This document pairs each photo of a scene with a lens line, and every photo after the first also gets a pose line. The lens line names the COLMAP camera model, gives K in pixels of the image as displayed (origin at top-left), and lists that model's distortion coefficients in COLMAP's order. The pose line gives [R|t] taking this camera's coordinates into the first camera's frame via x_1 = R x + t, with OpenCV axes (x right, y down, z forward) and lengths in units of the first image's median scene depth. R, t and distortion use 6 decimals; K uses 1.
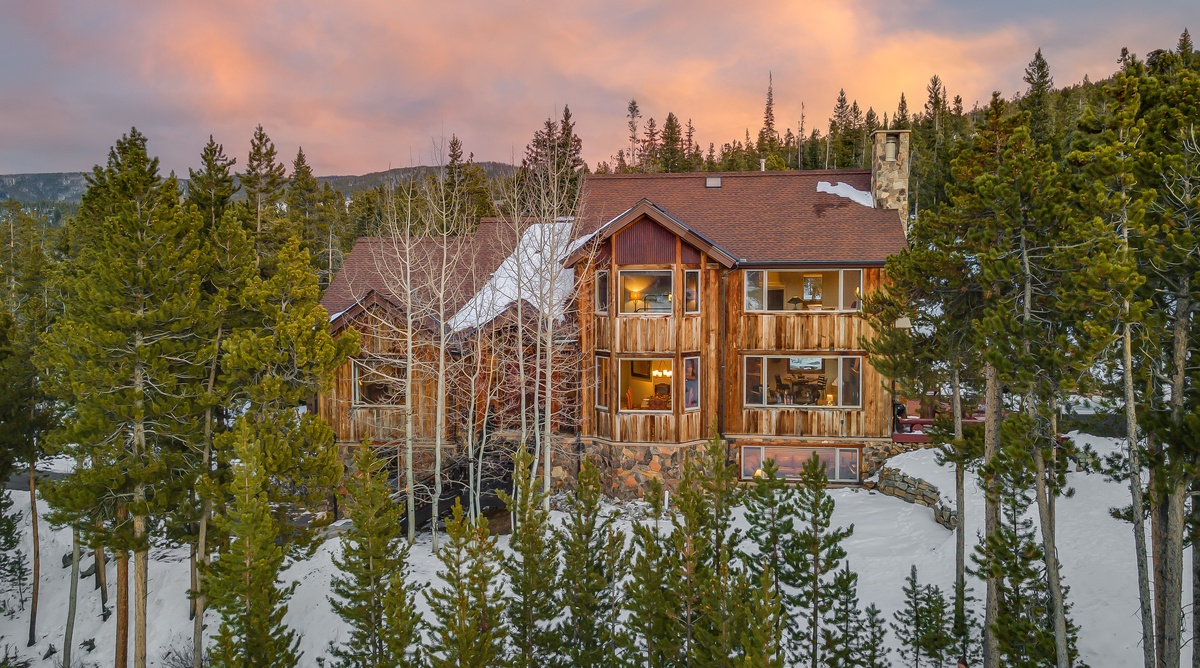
lens RADIAL K [[901.2, 0, 584.6], [0, 901.2, 368.4], [0, 0, 1]] dist [0.018388, -0.000400]
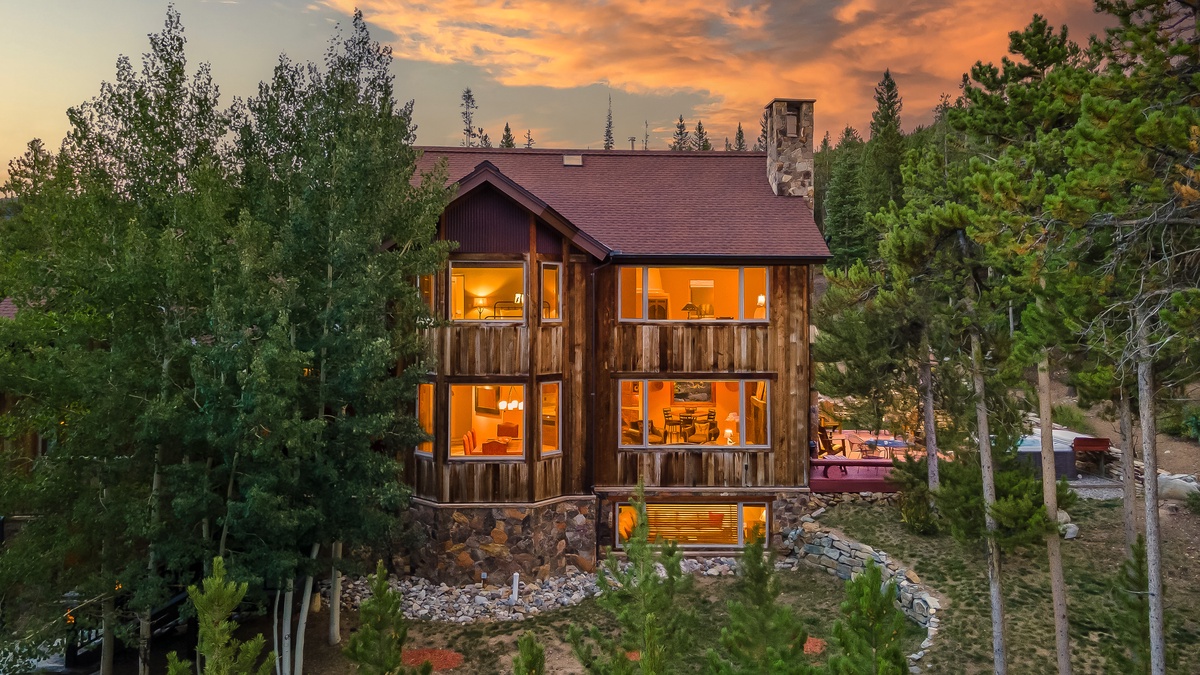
lens RADIAL K [[925.8, 0, 598.5], [0, 925.8, 310.7], [0, 0, 1]] dist [0.038381, 0.000271]
pose [[0.980729, 0.011168, 0.195055, 0.010122], [0.008223, 0.995121, -0.098322, 0.004453], [-0.195202, 0.098031, 0.975852, 0.251345]]
